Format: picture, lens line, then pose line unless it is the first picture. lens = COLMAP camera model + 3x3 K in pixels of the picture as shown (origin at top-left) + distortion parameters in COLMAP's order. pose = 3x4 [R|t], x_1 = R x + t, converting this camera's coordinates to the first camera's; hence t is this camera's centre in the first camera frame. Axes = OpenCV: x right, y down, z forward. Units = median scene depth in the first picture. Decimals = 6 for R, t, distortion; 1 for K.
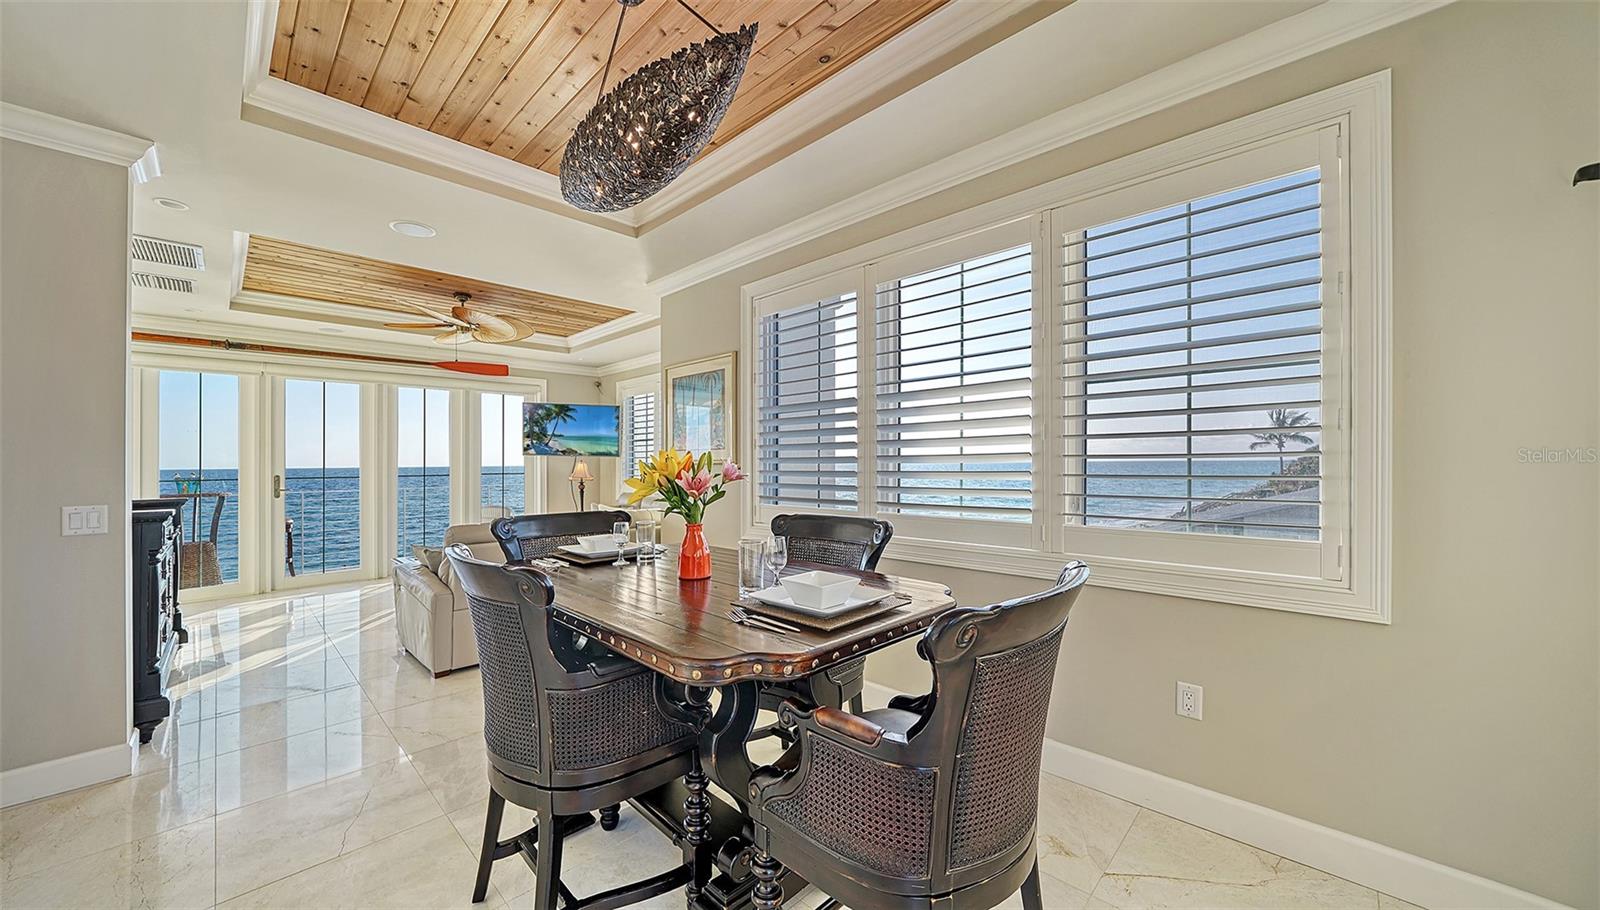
lens RADIAL K [[556.0, 0, 792.8], [0, 556.0, 464.8], [0, 0, 1]] dist [-0.018667, 0.002206]
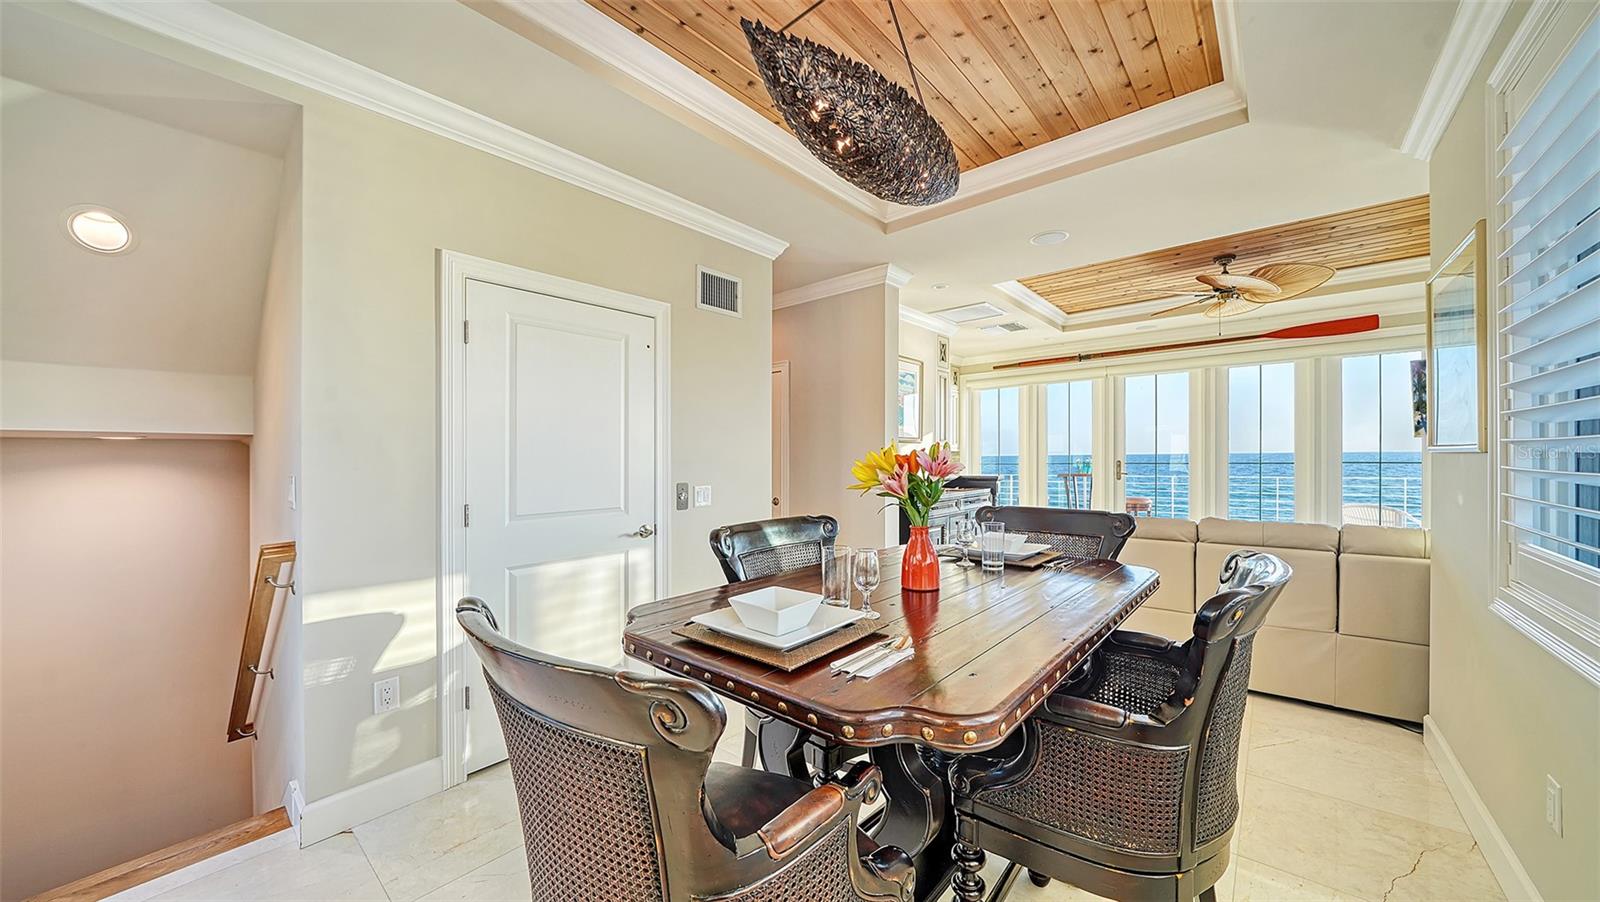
lens RADIAL K [[556.0, 0, 784.6], [0, 556.0, 456.9], [0, 0, 1]] dist [-0.018667, 0.002206]
pose [[0.048863, 0.009480, -0.998761, 0.485257], [0.006630, 0.999930, 0.009816, -0.010648], [0.998784, -0.007101, 0.048796, 0.528435]]
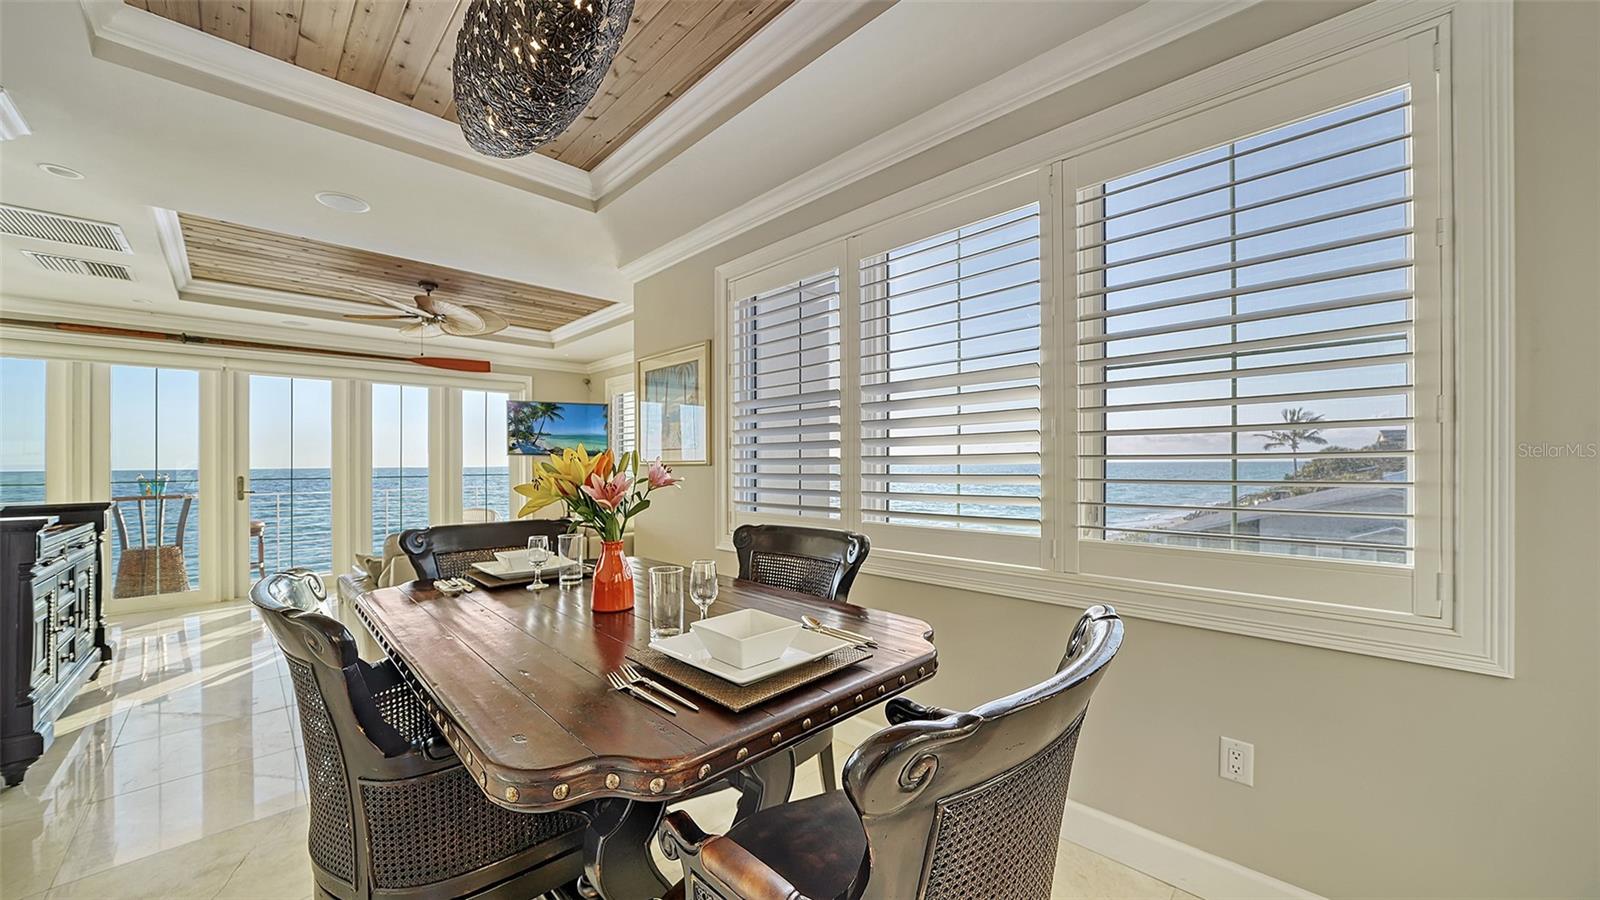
lens RADIAL K [[557.3, 0, 794.6], [0, 557.3, 464.0], [0, 0, 1]] dist [-0.015924, 0.000829]
pose [[0.999925, 0.000350, -0.012264, 0.066731], [-0.000370, 0.999999, -0.001632, -0.002546], [0.012263, 0.001636, 0.999923, 0.146505]]
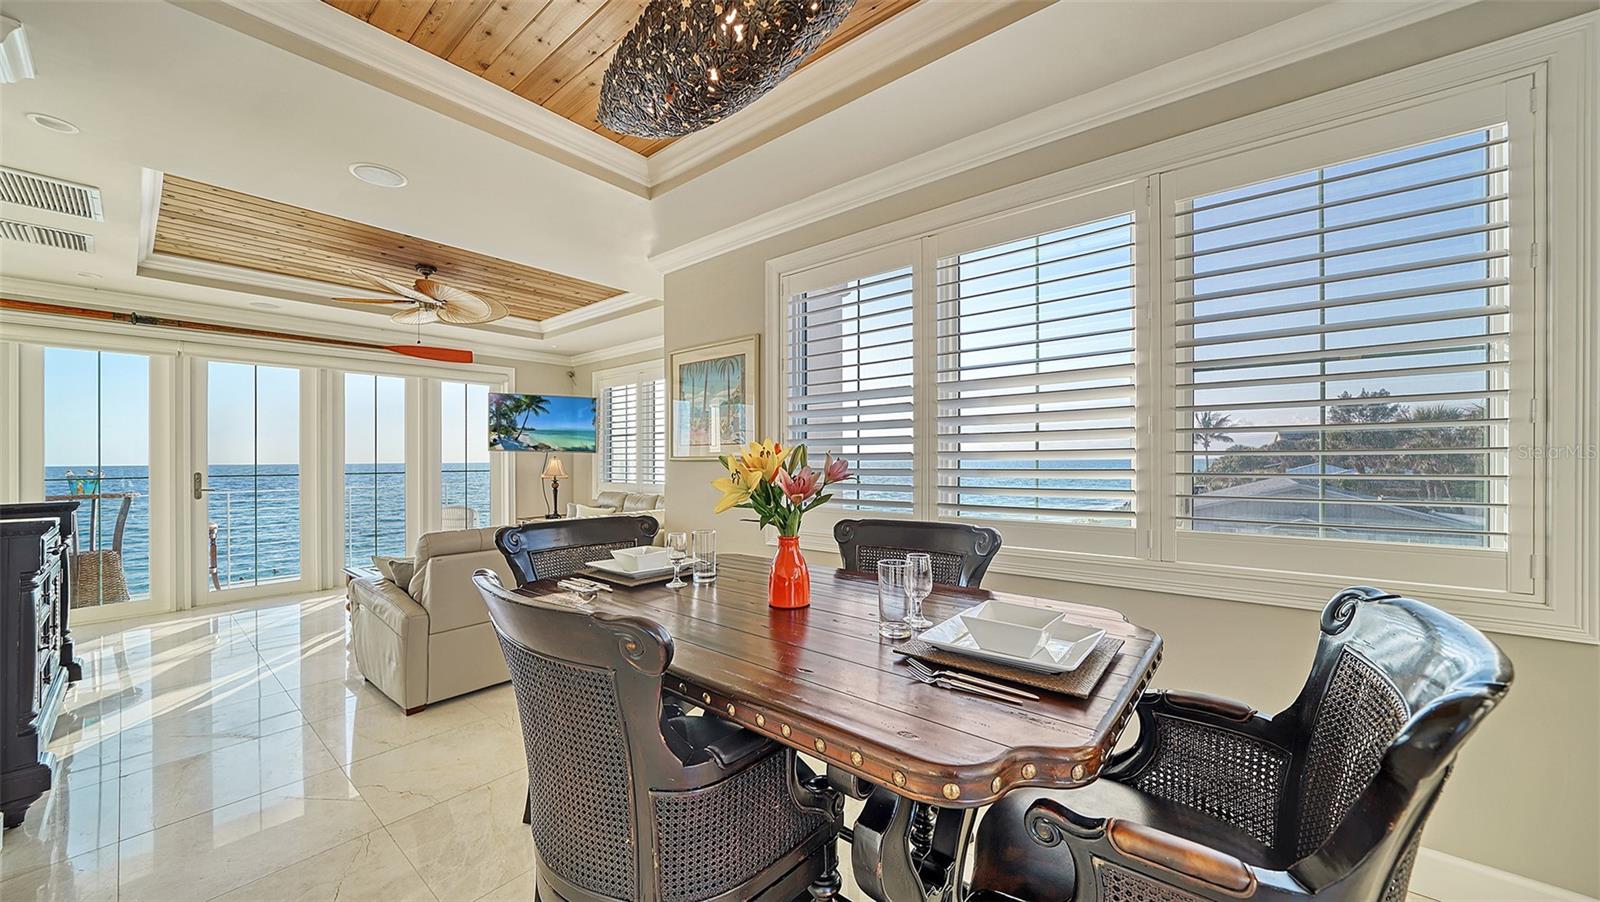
lens RADIAL K [[556.0, 0, 803.4], [0, 556.0, 464.4], [0, 0, 1]] dist [-0.018667, 0.002206]
pose [[0.996293, 0.001718, 0.086011, -0.158632], [-0.002080, 0.999989, 0.004115, 0.001150], [-0.086003, -0.004279, 0.996286, 0.154667]]
